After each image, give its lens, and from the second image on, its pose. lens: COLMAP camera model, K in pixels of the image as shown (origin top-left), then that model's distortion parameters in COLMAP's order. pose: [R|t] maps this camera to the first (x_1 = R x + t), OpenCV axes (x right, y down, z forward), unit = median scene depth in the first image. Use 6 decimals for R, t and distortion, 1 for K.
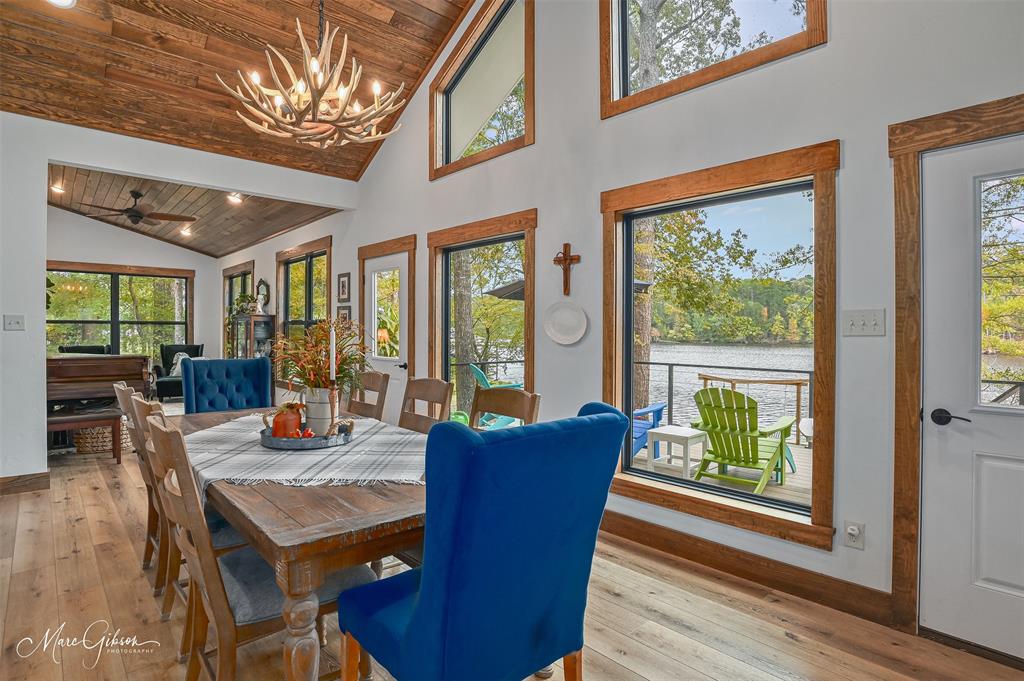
lens RADIAL K [[531.9, 0, 518.5], [0, 531.9, 333.3], [0, 0, 1]] dist [-0.027650, 0.001211]
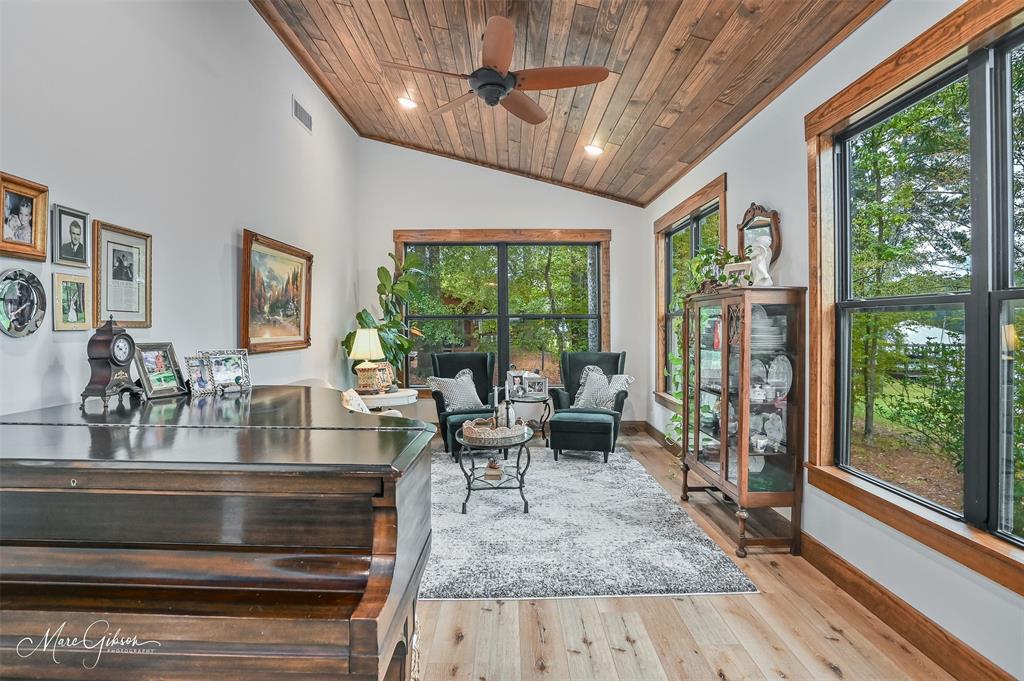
lens RADIAL K [[531.9, 0, 518.5], [0, 531.9, 333.3], [0, 0, 1]] dist [-0.027650, 0.001211]
pose [[0.752036, -0.002475, -0.659118, -0.326526], [0.000329, 0.999994, -0.003380, -0.000940], [0.659122, 0.002325, 0.752032, 0.528091]]
